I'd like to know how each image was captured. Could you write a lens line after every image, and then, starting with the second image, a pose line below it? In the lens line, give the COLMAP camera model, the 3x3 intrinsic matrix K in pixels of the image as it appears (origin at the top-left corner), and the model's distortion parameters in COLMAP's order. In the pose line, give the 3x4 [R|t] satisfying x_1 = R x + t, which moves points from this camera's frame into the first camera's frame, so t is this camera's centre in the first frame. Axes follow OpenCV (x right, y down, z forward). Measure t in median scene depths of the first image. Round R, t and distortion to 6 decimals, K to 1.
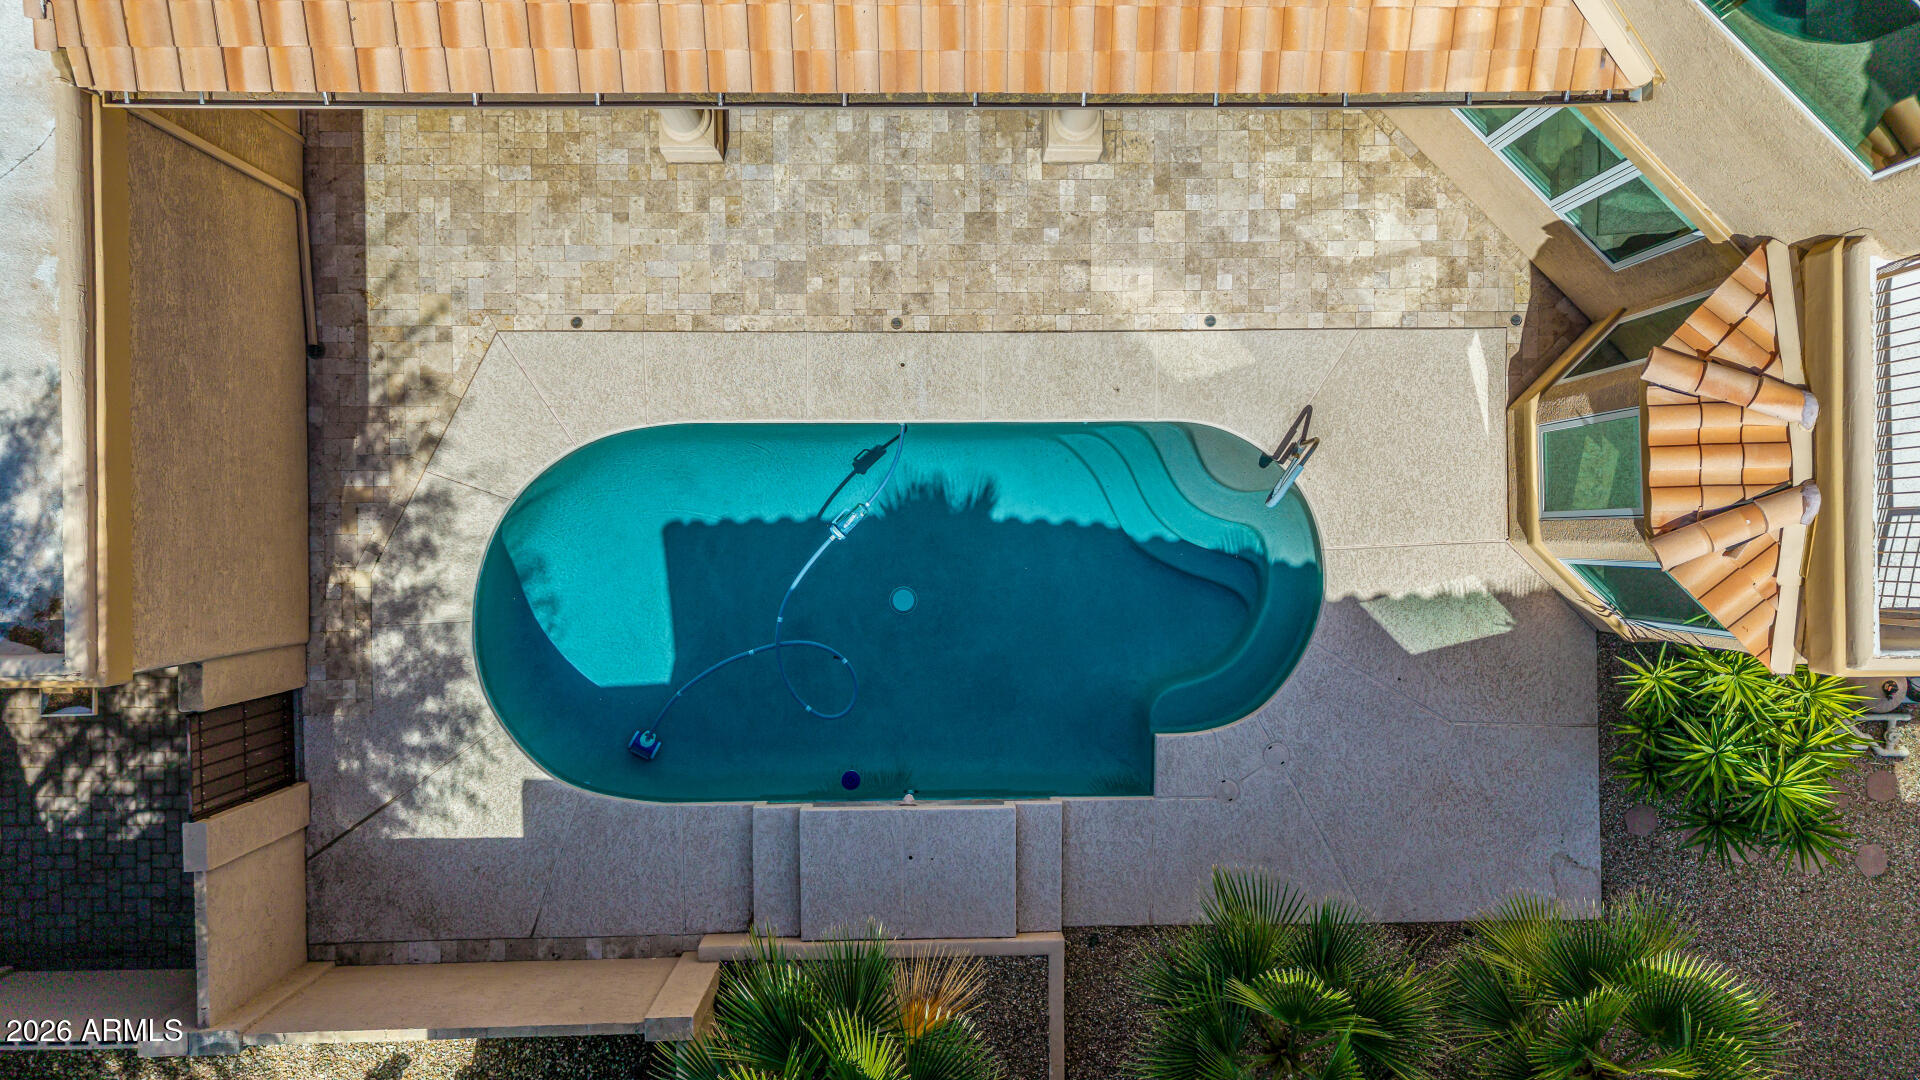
lens RADIAL K [[1316.9, 0, 962.4], [0, 1316.9, 571.3], [0, 0, 1]] dist [-0.004032, 0.008234]
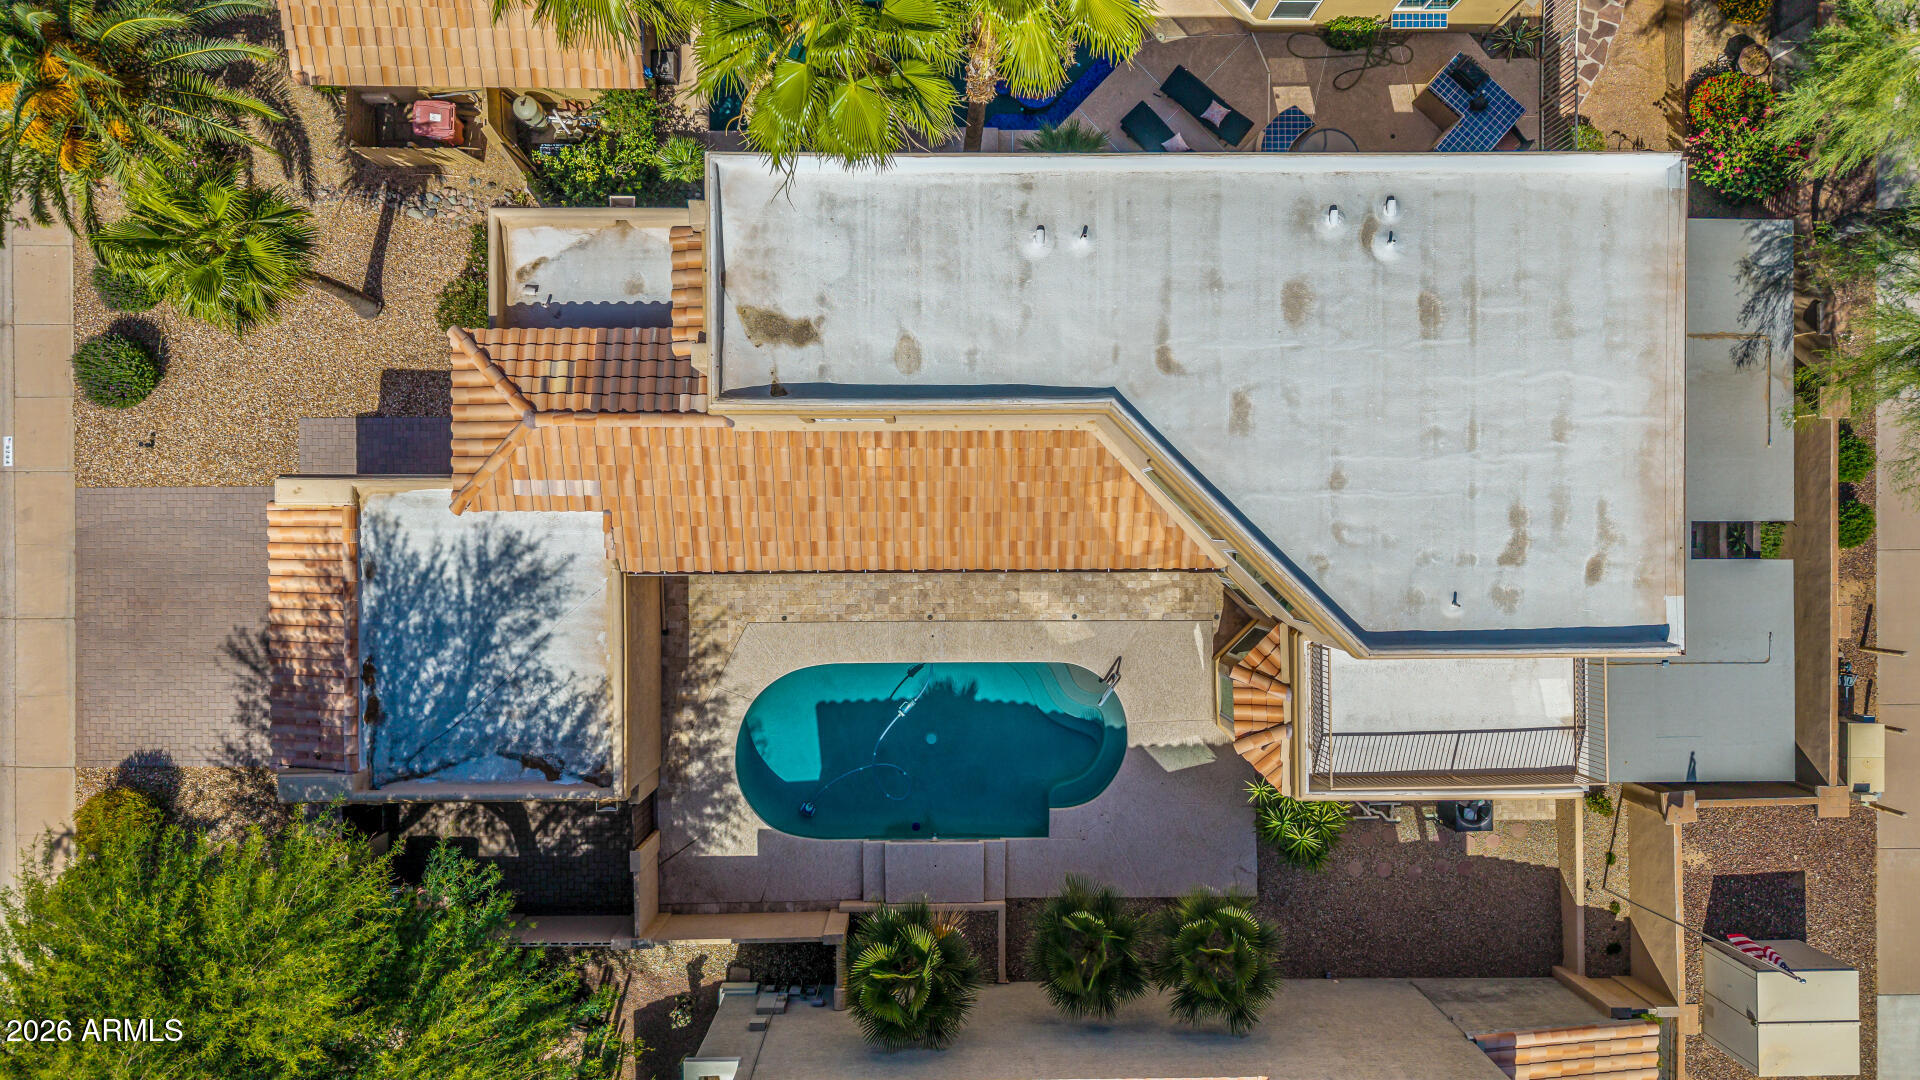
lens RADIAL K [[1272.0, 0, 960.0], [0, 1272.0, 540.0], [0, 0, 1]] dist [0.036660, -0.045252]
pose [[0.999973, 0.002724, -0.006822, 0.013646], [-0.002897, 0.999669, -0.025579, -0.268014], [0.006750, 0.025598, 0.999650, -1.121726]]
